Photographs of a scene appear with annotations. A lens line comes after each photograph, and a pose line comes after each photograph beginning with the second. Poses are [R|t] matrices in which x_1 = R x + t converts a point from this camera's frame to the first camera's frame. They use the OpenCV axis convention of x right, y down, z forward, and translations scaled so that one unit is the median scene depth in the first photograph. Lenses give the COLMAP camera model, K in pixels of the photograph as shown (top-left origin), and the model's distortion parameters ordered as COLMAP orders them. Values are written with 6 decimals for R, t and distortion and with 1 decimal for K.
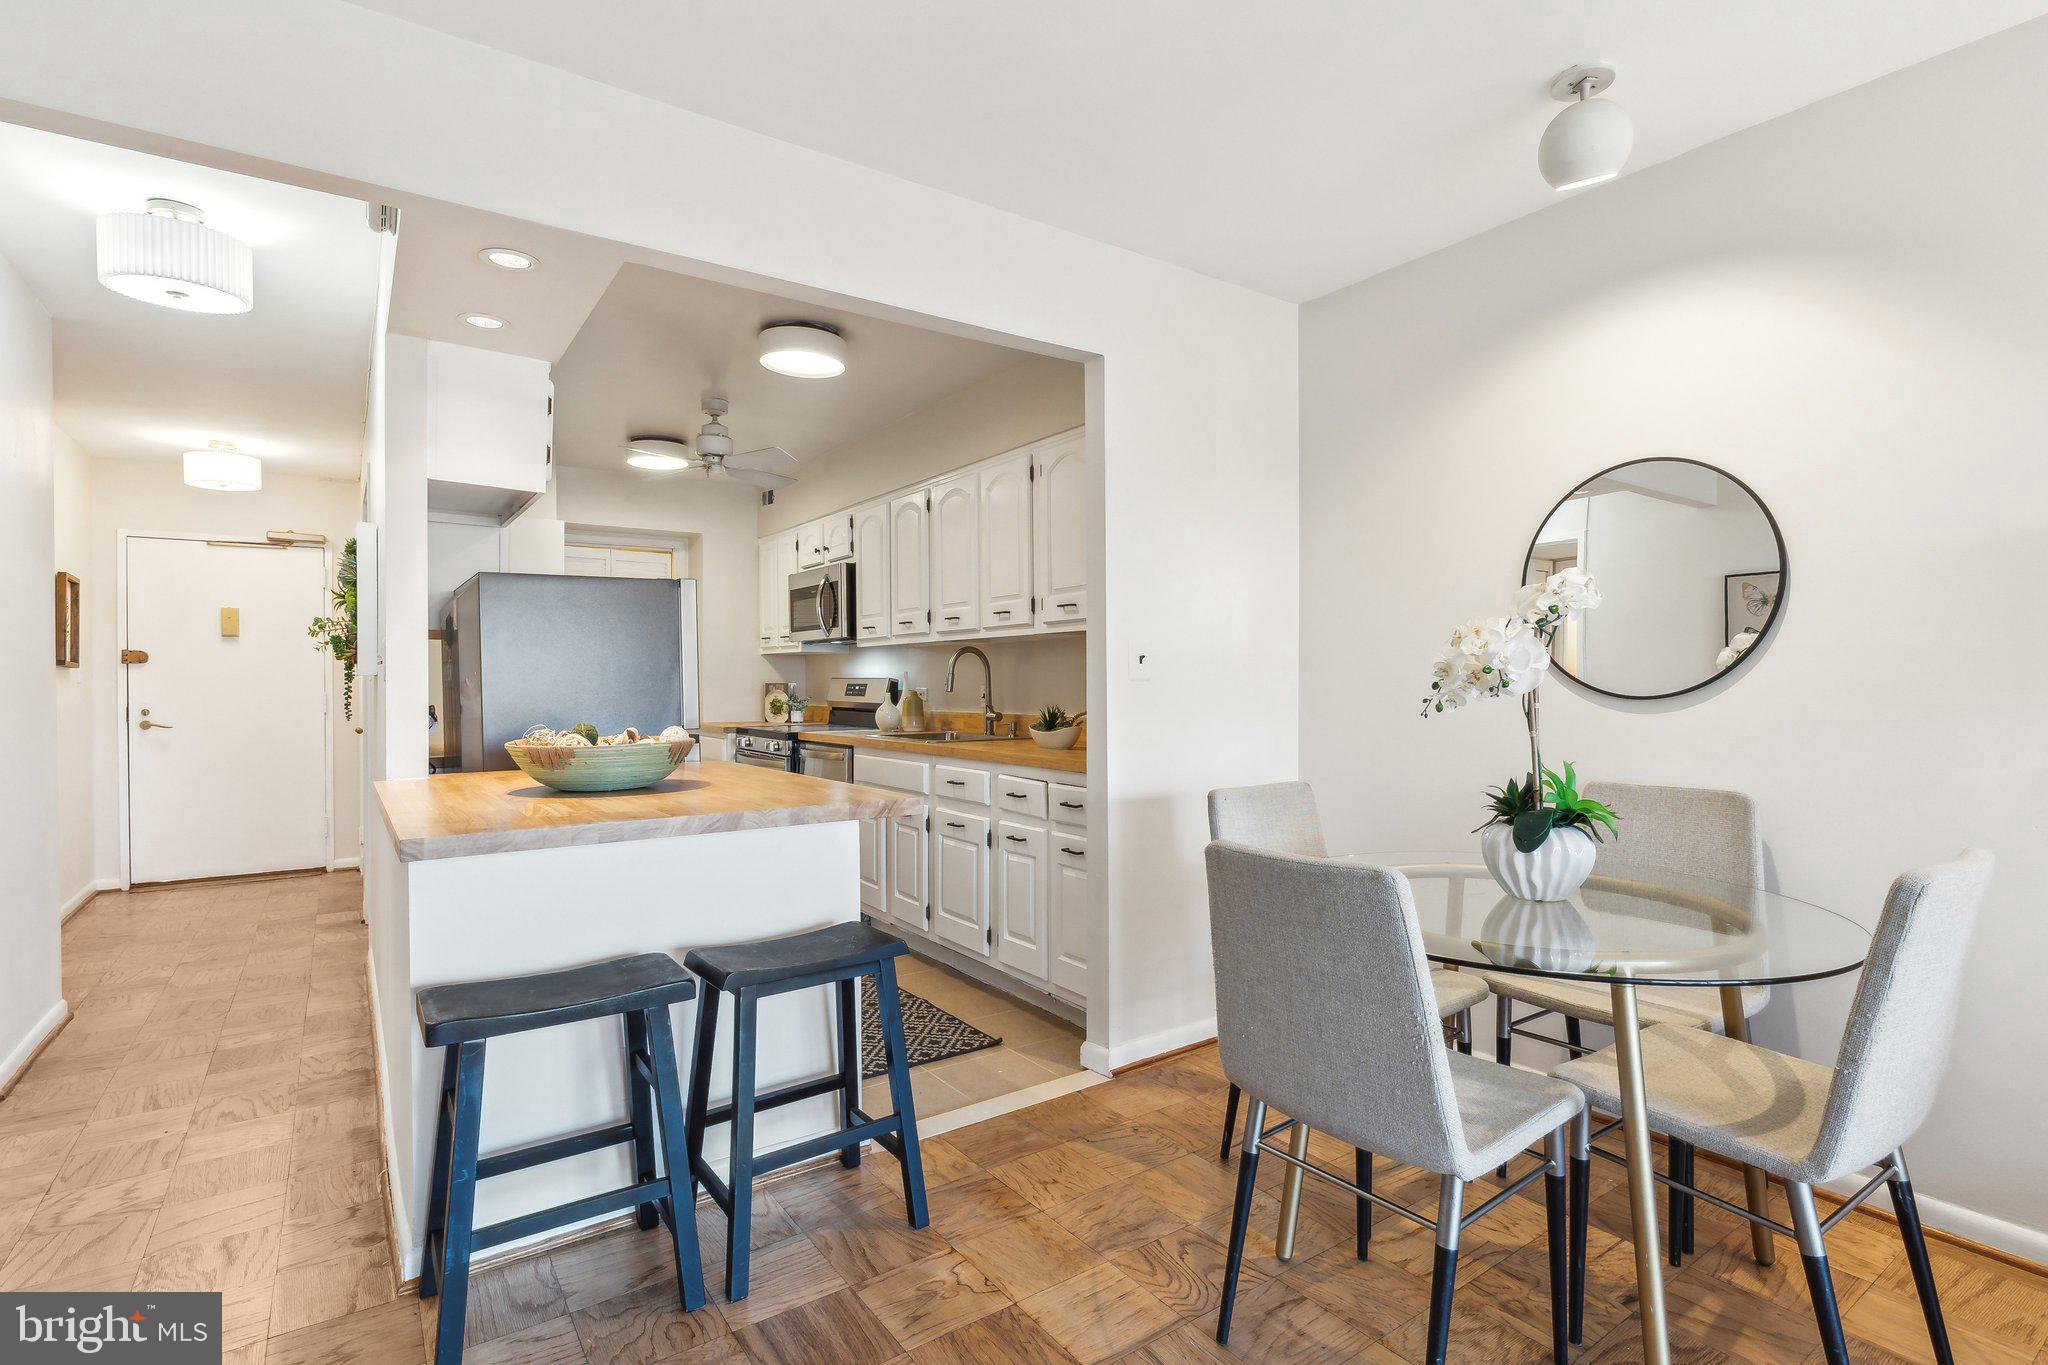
lens RADIAL K [[986.3, 0, 1033.5], [0, 986.3, 687.2], [0, 0, 1]] dist [-0.011778, 0.000925]
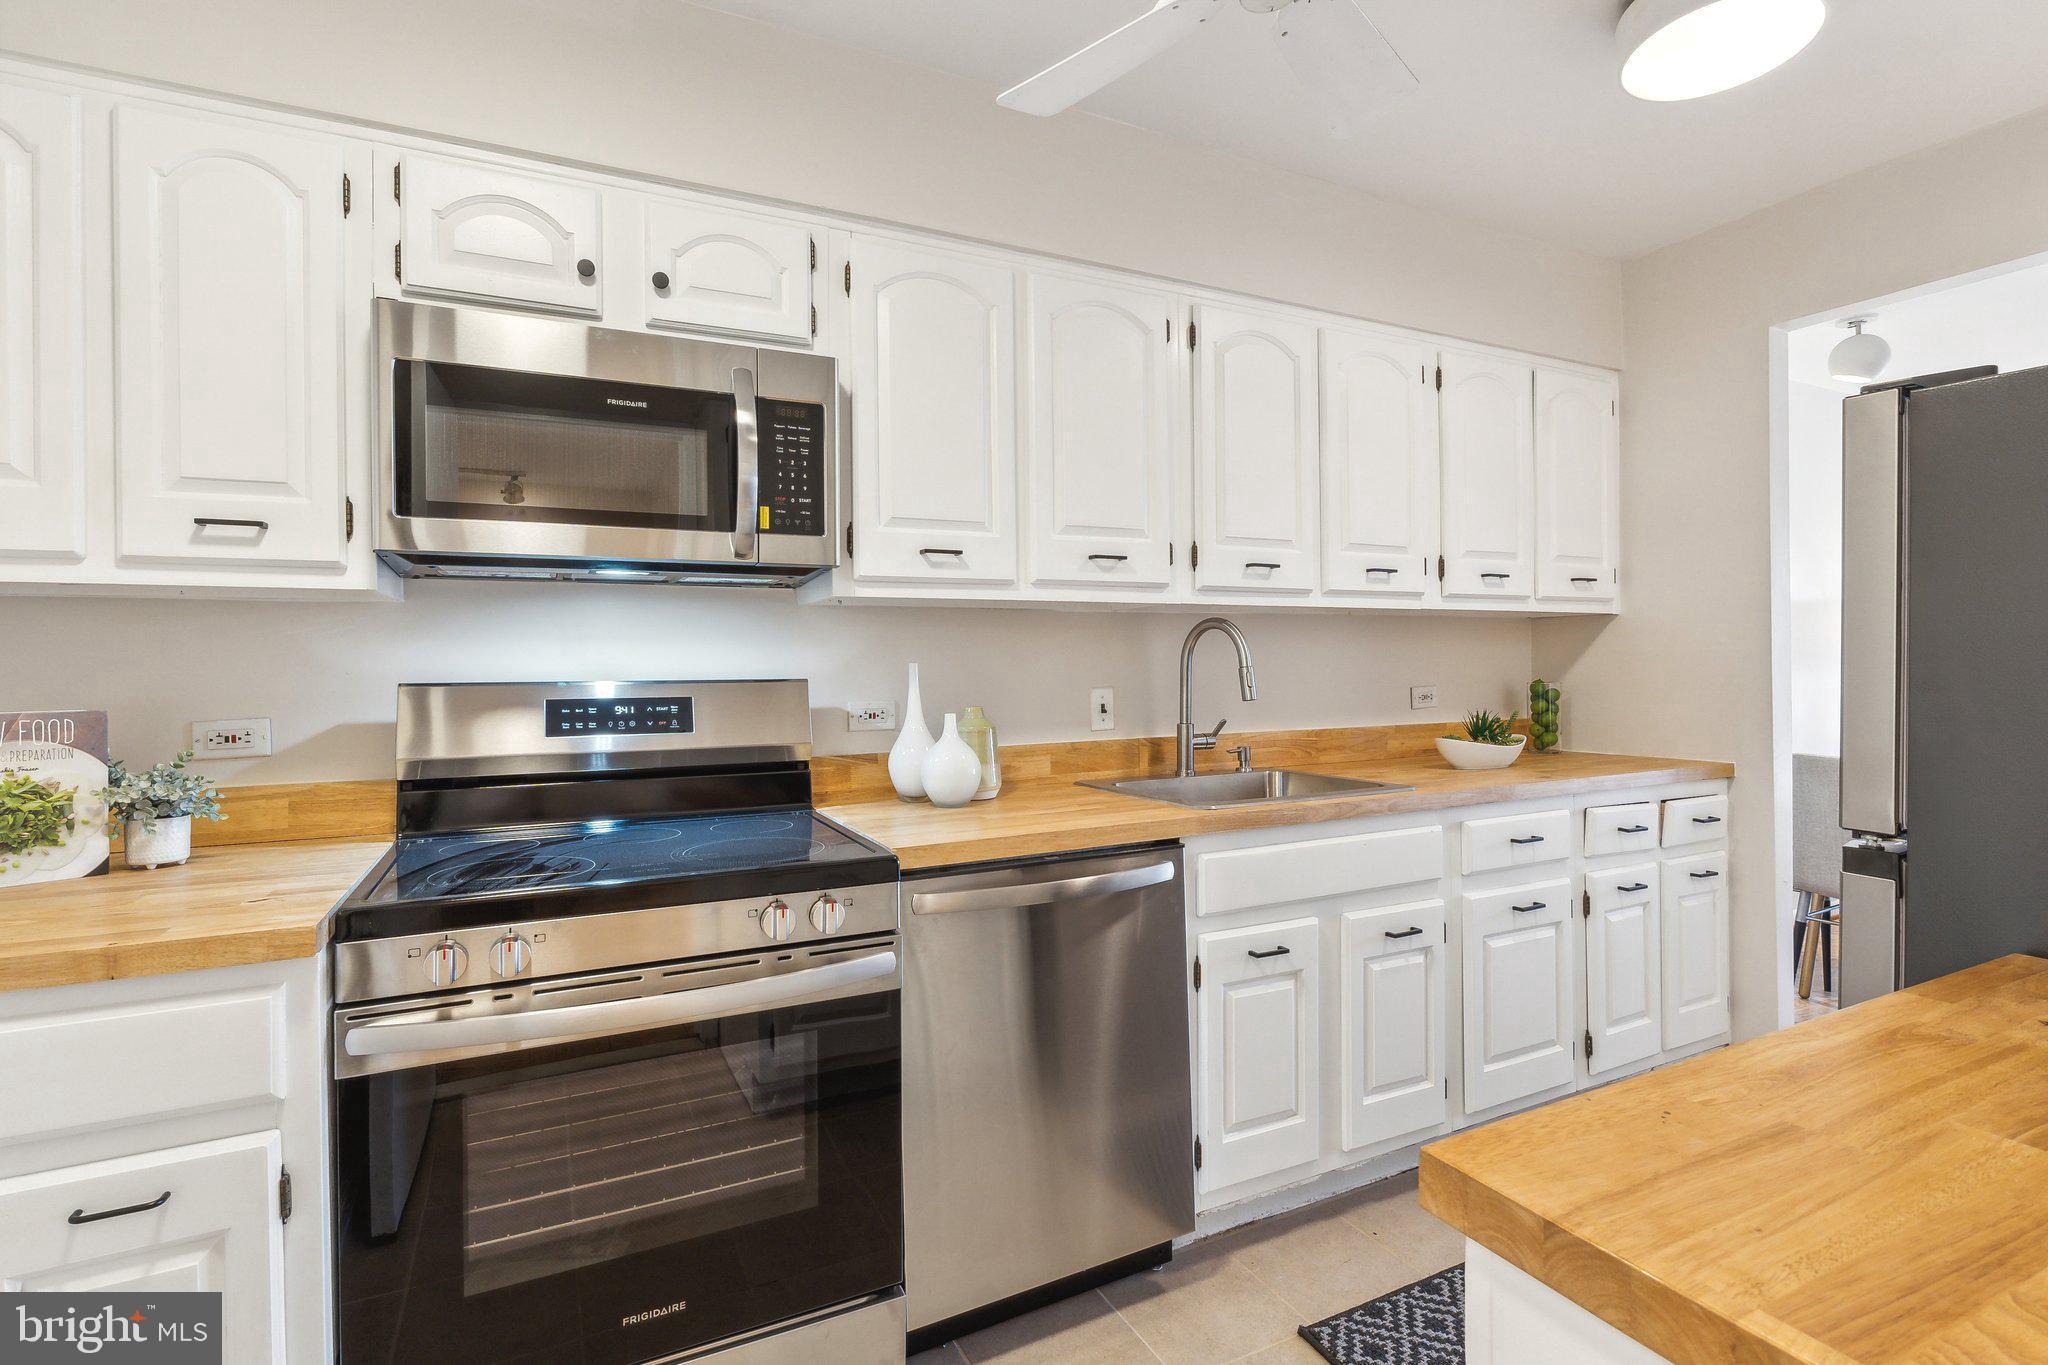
lens RADIAL K [[958.6, 0, 1022.6], [0, 958.6, 662.3], [0, 0, 1]] dist [-0.008412, -0.000536]
pose [[0.157541, 0.004915, 0.987500, -0.603364], [0.017459, 0.999817, -0.007761, -0.013795], [-0.987358, 0.018463, 0.157426, 1.007184]]
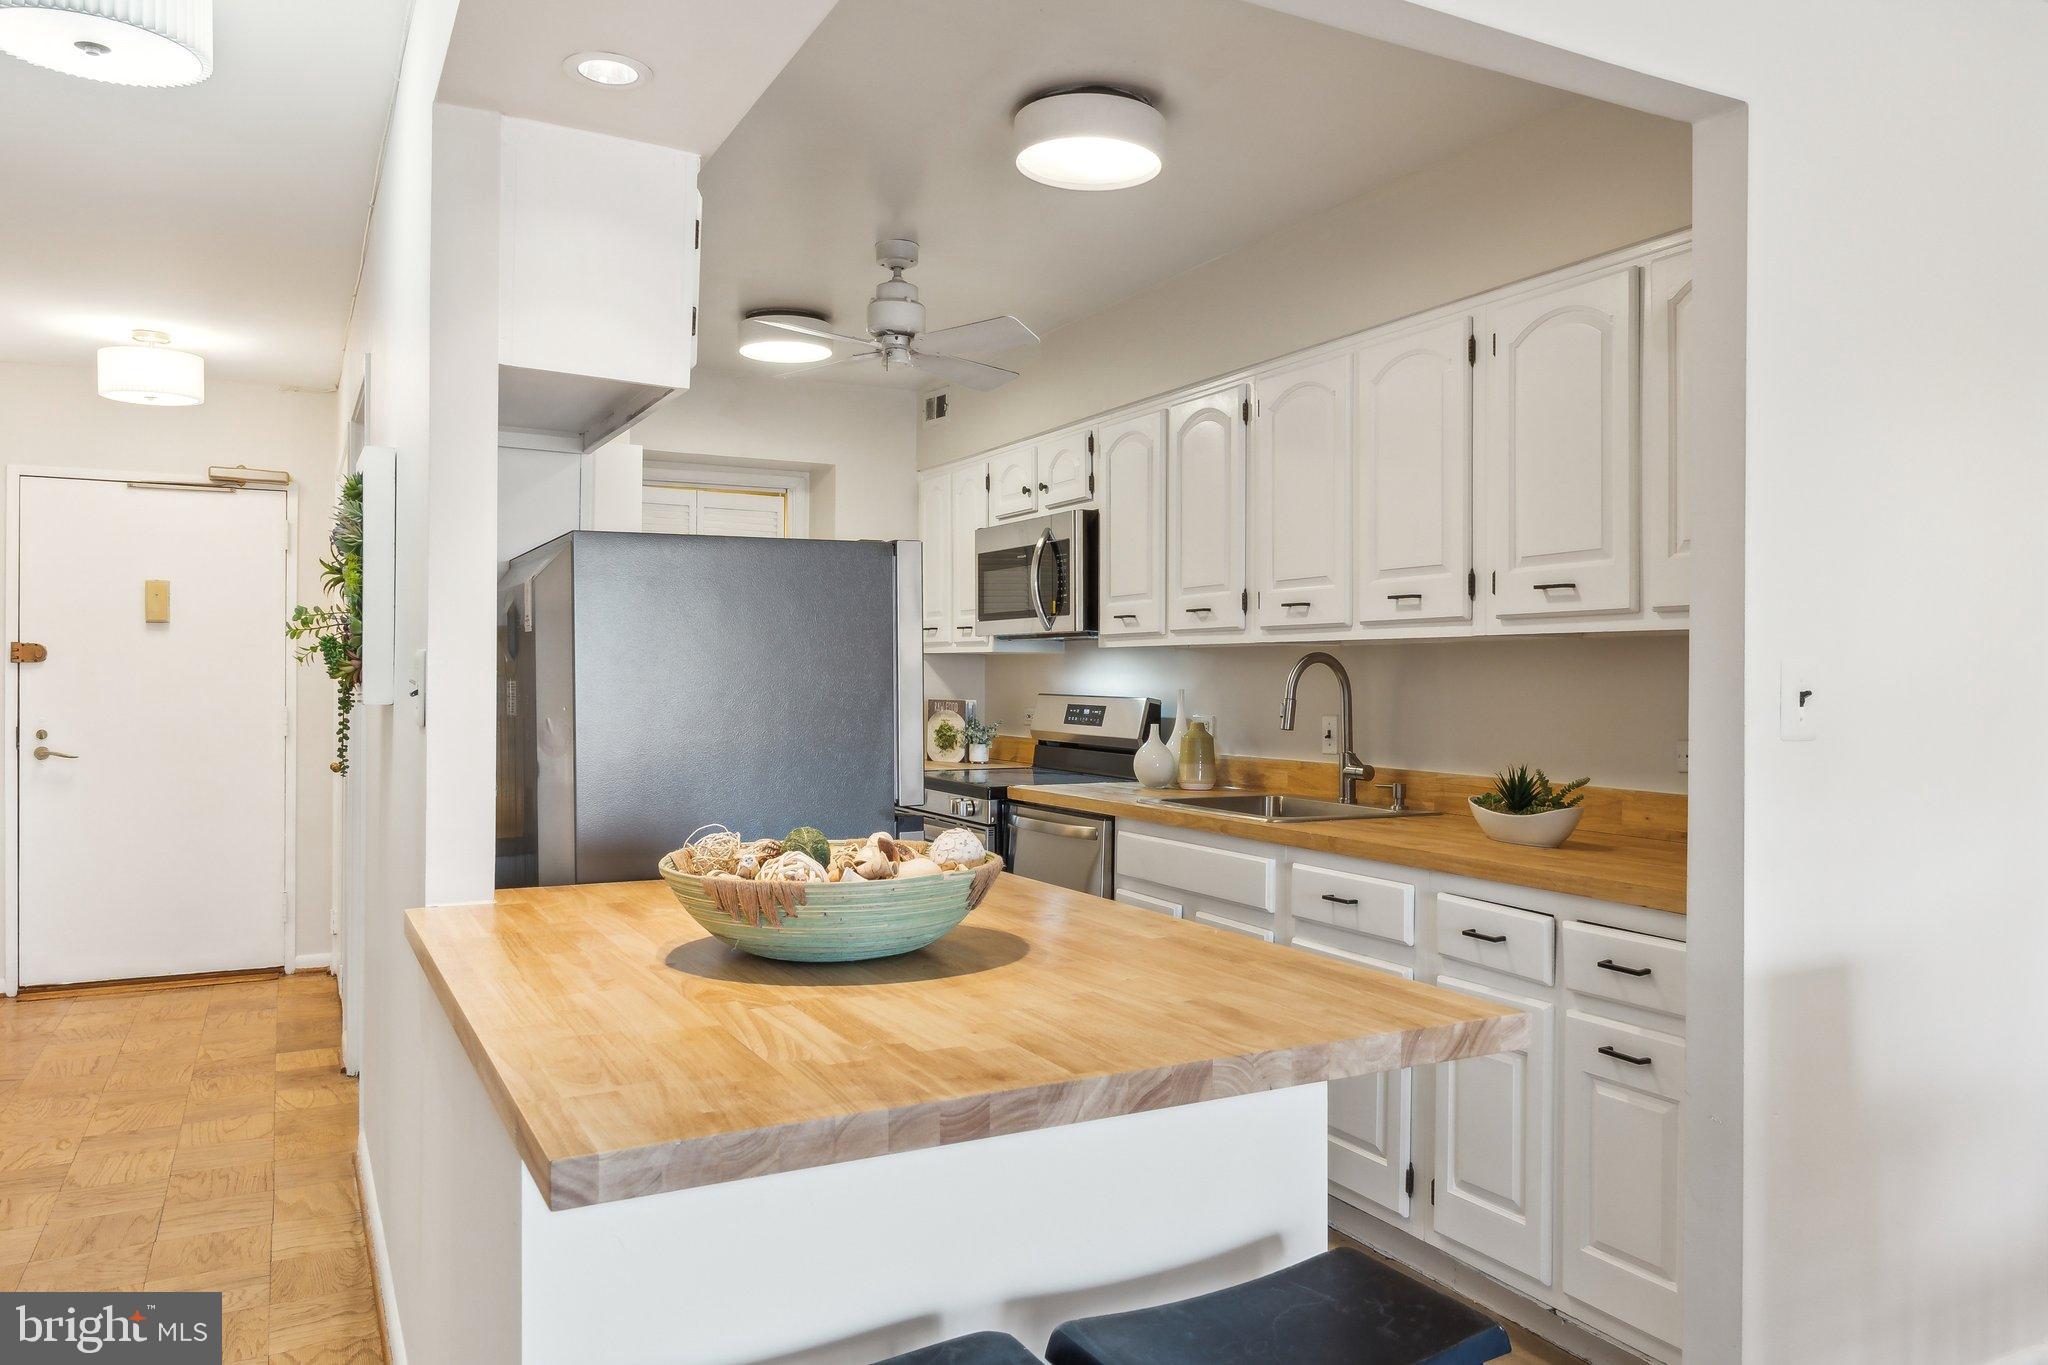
lens RADIAL K [[1411.9, 0, 1024.0], [0, 1411.9, 682.5], [0, 0, 1]] dist [-0.007910, -0.000284]
pose [[0.991400, 0.010772, -0.130425, -0.127413], [-0.011034, 0.999938, -0.001283, -0.020016], [0.130403, 0.002711, 0.991457, 0.145589]]
